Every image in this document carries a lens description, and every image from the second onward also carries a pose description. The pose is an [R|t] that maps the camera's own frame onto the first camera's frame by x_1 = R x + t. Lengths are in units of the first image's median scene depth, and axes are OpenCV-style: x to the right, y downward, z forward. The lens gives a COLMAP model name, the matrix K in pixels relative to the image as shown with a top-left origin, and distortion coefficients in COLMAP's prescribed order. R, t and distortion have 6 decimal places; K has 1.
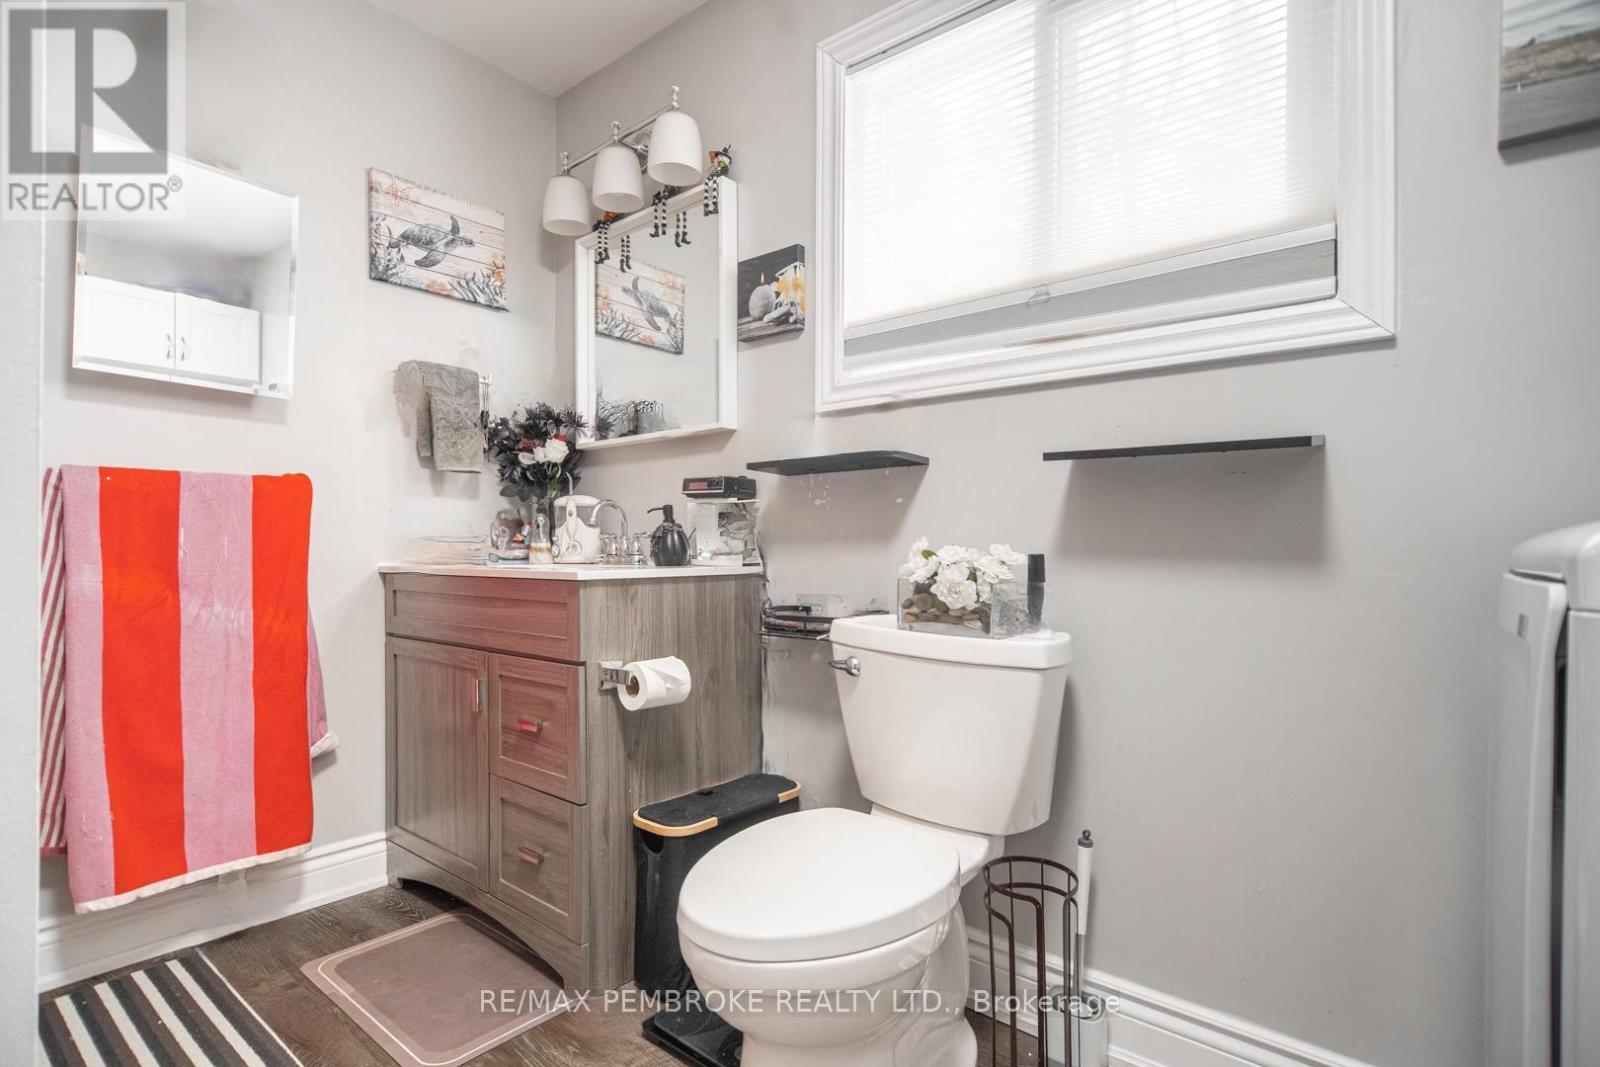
lens RADIAL K [[789.1, 0, 799.5], [0, 789.1, 548.7], [0, 0, 1]] dist [0.002972, 0.003476]
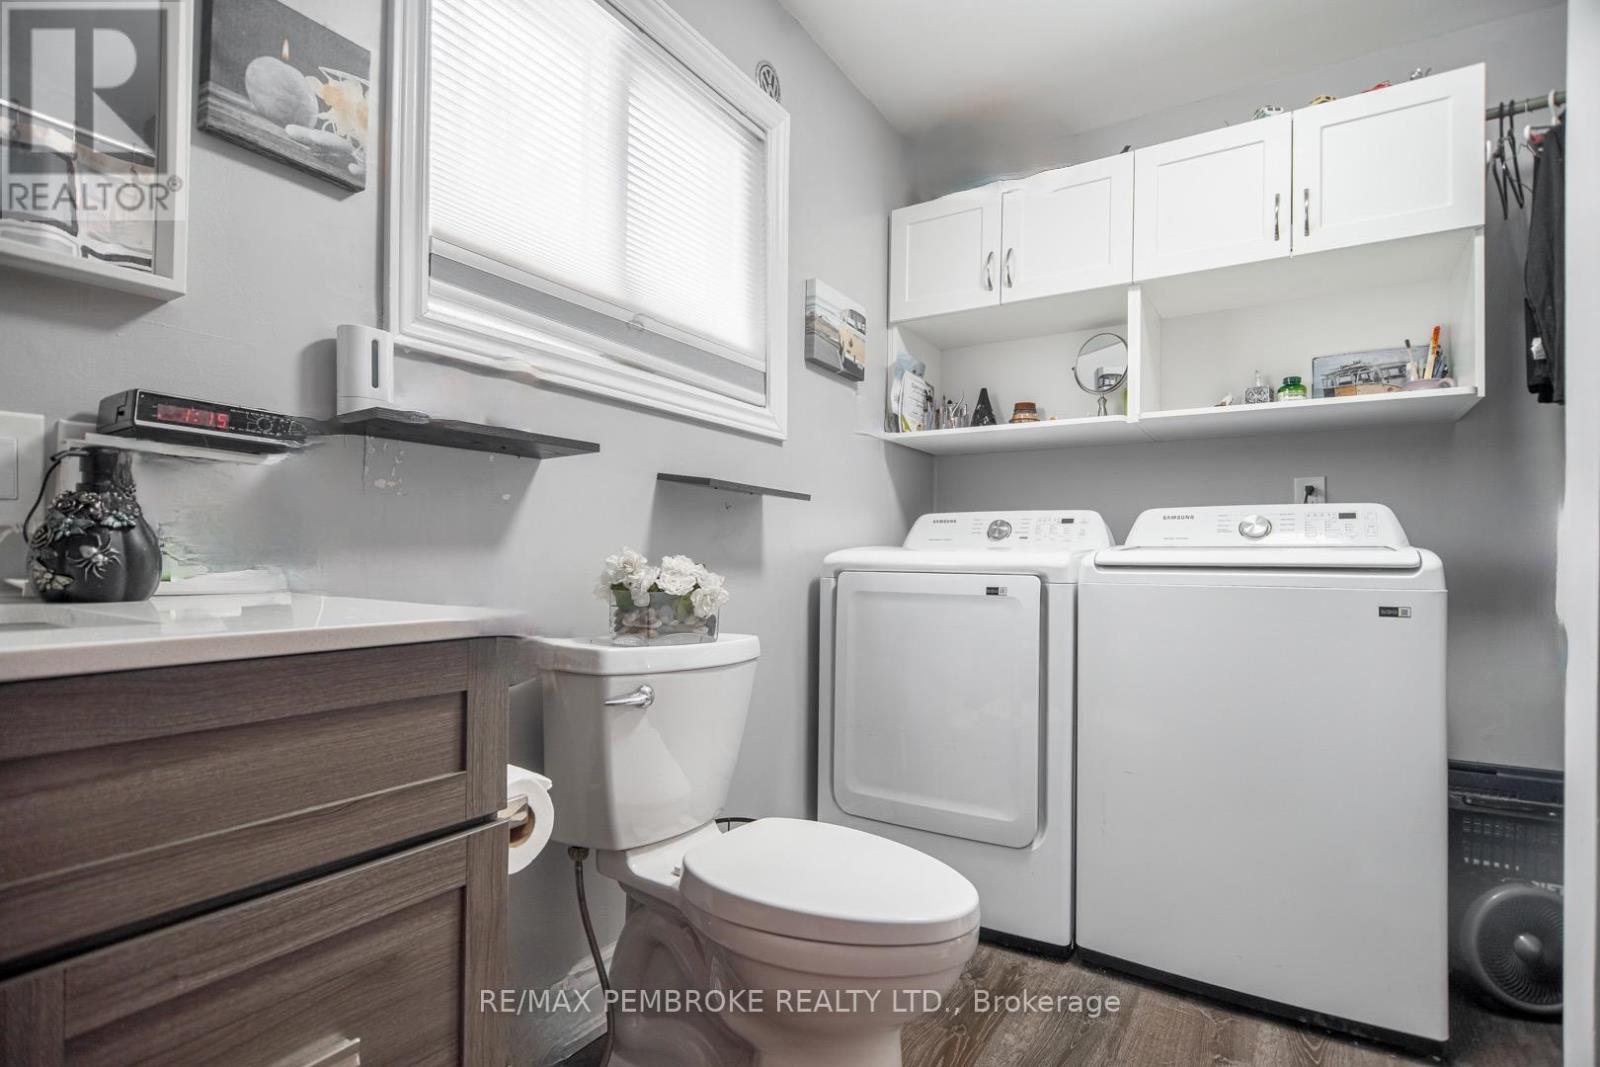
lens RADIAL K [[789.1, 0, 799.3], [0, 789.1, 537.9], [0, 0, 1]] dist [0.002972, 0.003476]
pose [[-0.130227, 0.019341, 0.991296, -0.690186], [-0.010497, 0.999727, -0.020885, -0.006572], [-0.991429, -0.013125, -0.129988, 0.809740]]
